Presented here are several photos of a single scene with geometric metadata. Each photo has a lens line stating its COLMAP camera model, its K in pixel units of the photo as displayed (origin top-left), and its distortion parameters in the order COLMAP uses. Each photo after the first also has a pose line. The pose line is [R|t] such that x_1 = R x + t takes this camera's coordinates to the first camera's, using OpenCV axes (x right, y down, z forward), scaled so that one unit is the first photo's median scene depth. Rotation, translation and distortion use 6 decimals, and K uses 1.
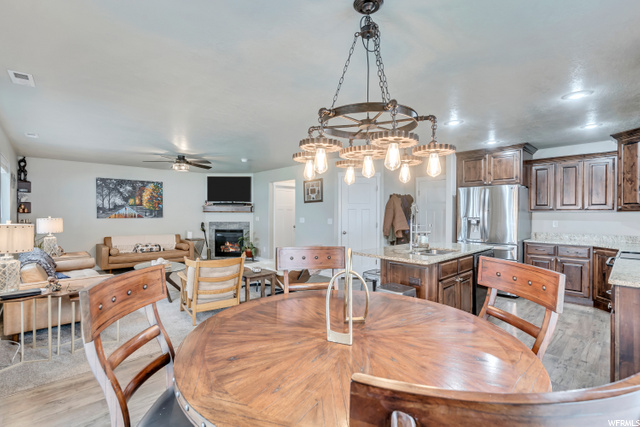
lens RADIAL K [[301.4, 0, 317.4], [0, 301.4, 214.2], [0, 0, 1]] dist [0.013120, -0.001386]
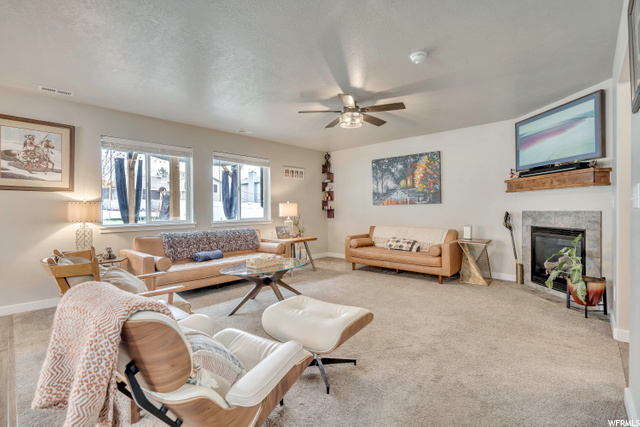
lens RADIAL K [[301.0, 0, 311.0], [0, 301.0, 210.6], [0, 0, 1]] dist [-0.009168, 0.001146]
pose [[0.069156, -0.004068, -0.997598, 0.141313], [-0.001656, 0.999990, -0.004193, 0.031913], [0.997604, 0.001942, 0.069149, 0.713410]]
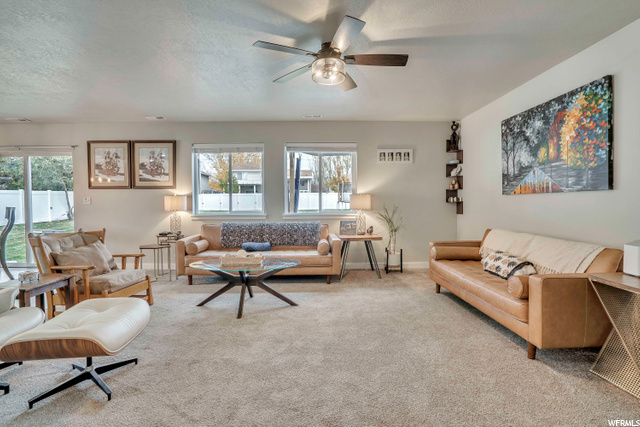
lens RADIAL K [[301.0, 0, 309.6], [0, 301.0, 208.0], [0, 0, 1]] dist [-0.009168, 0.001146]
pose [[-0.671646, 0.007265, -0.740837, -0.086571], [-0.008201, 0.999818, 0.017240, 0.028665], [0.740827, 0.017655, -0.671464, 1.045128]]
